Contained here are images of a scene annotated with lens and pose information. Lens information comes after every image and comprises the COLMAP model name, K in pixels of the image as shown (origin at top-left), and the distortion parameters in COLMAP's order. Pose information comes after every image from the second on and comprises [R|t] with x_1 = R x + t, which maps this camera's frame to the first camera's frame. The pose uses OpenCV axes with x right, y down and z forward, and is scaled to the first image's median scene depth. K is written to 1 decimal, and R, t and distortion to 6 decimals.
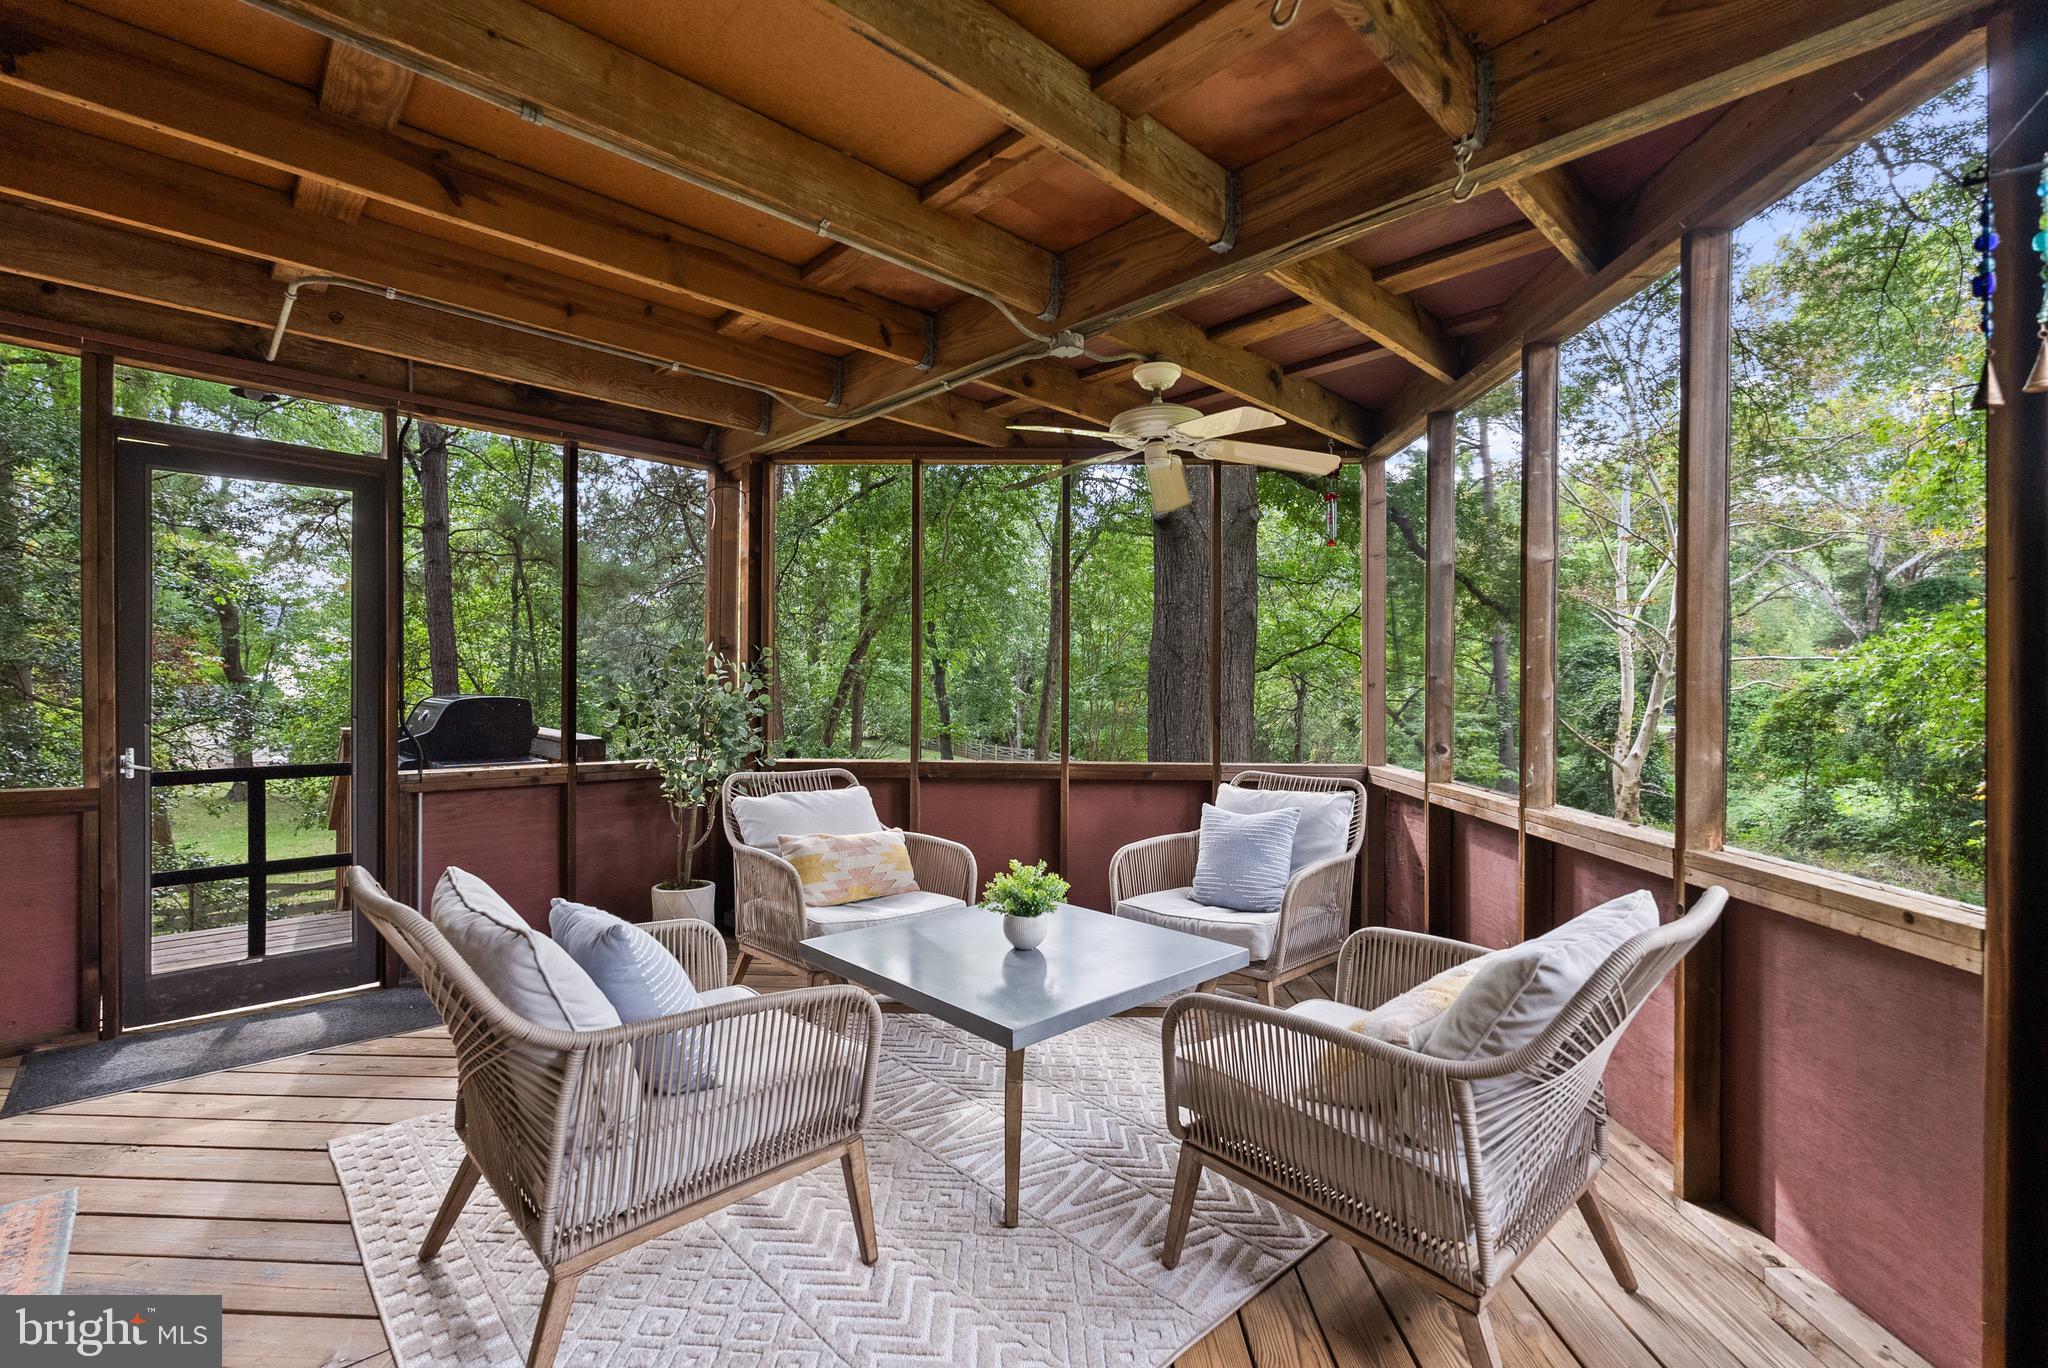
lens RADIAL K [[923.4, 0, 1039.8], [0, 923.4, 690.3], [0, 0, 1]] dist [-0.003466, 0.000244]
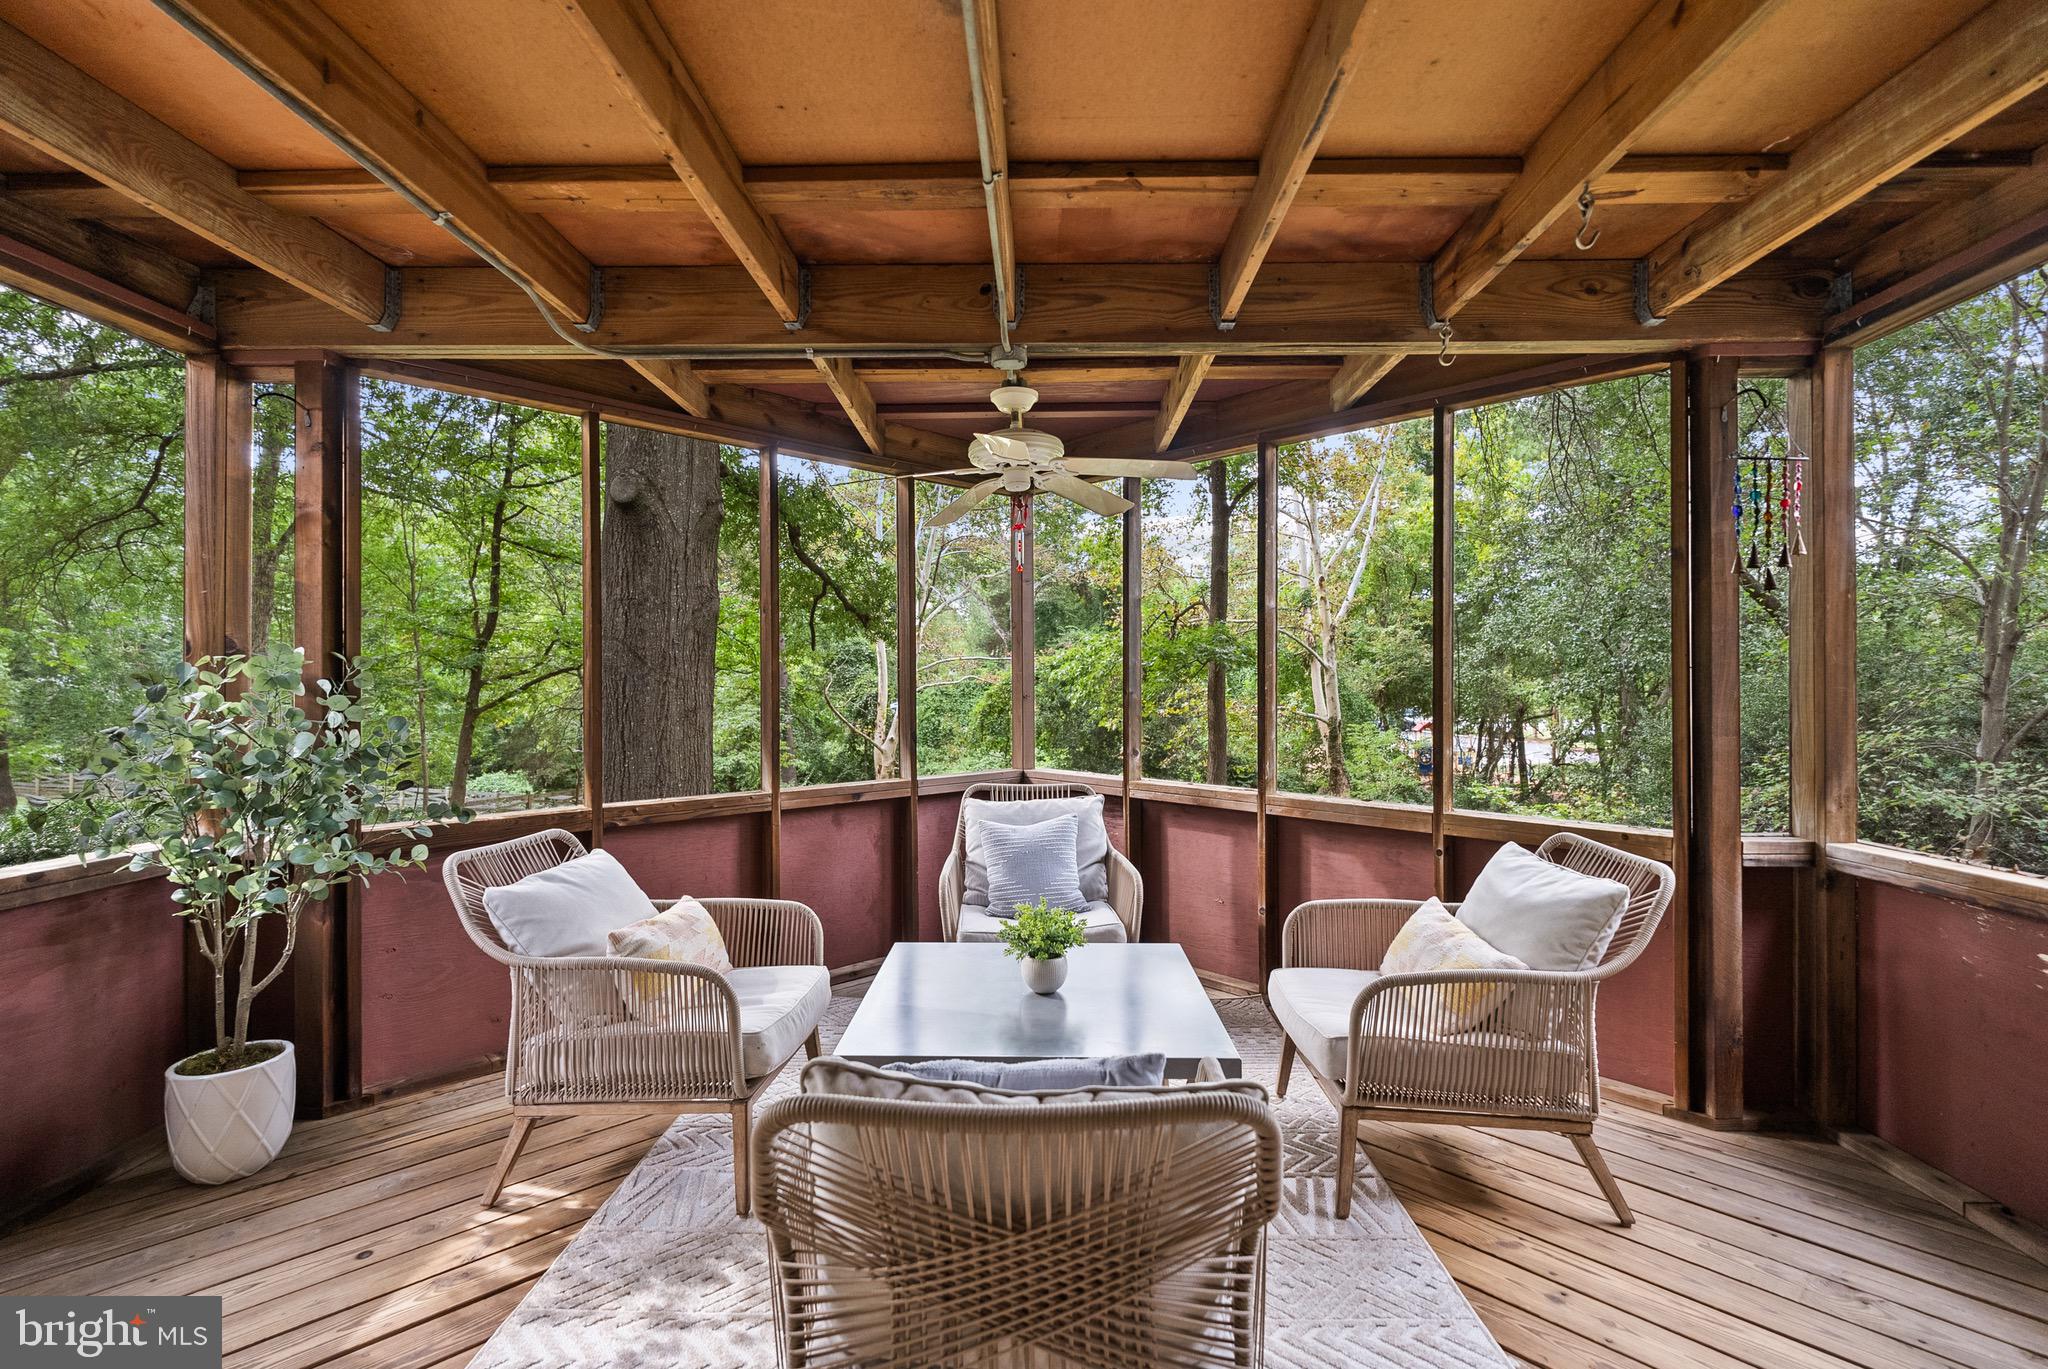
lens RADIAL K [[923.4, 0, 1044.1], [0, 923.4, 685.6], [0, 0, 1]] dist [-0.003466, 0.000244]
pose [[0.694648, -0.009152, 0.719291, -0.428839], [0.006851, 0.999958, 0.006106, -0.026279], [-0.719317, 0.000686, 0.694682, 0.206163]]
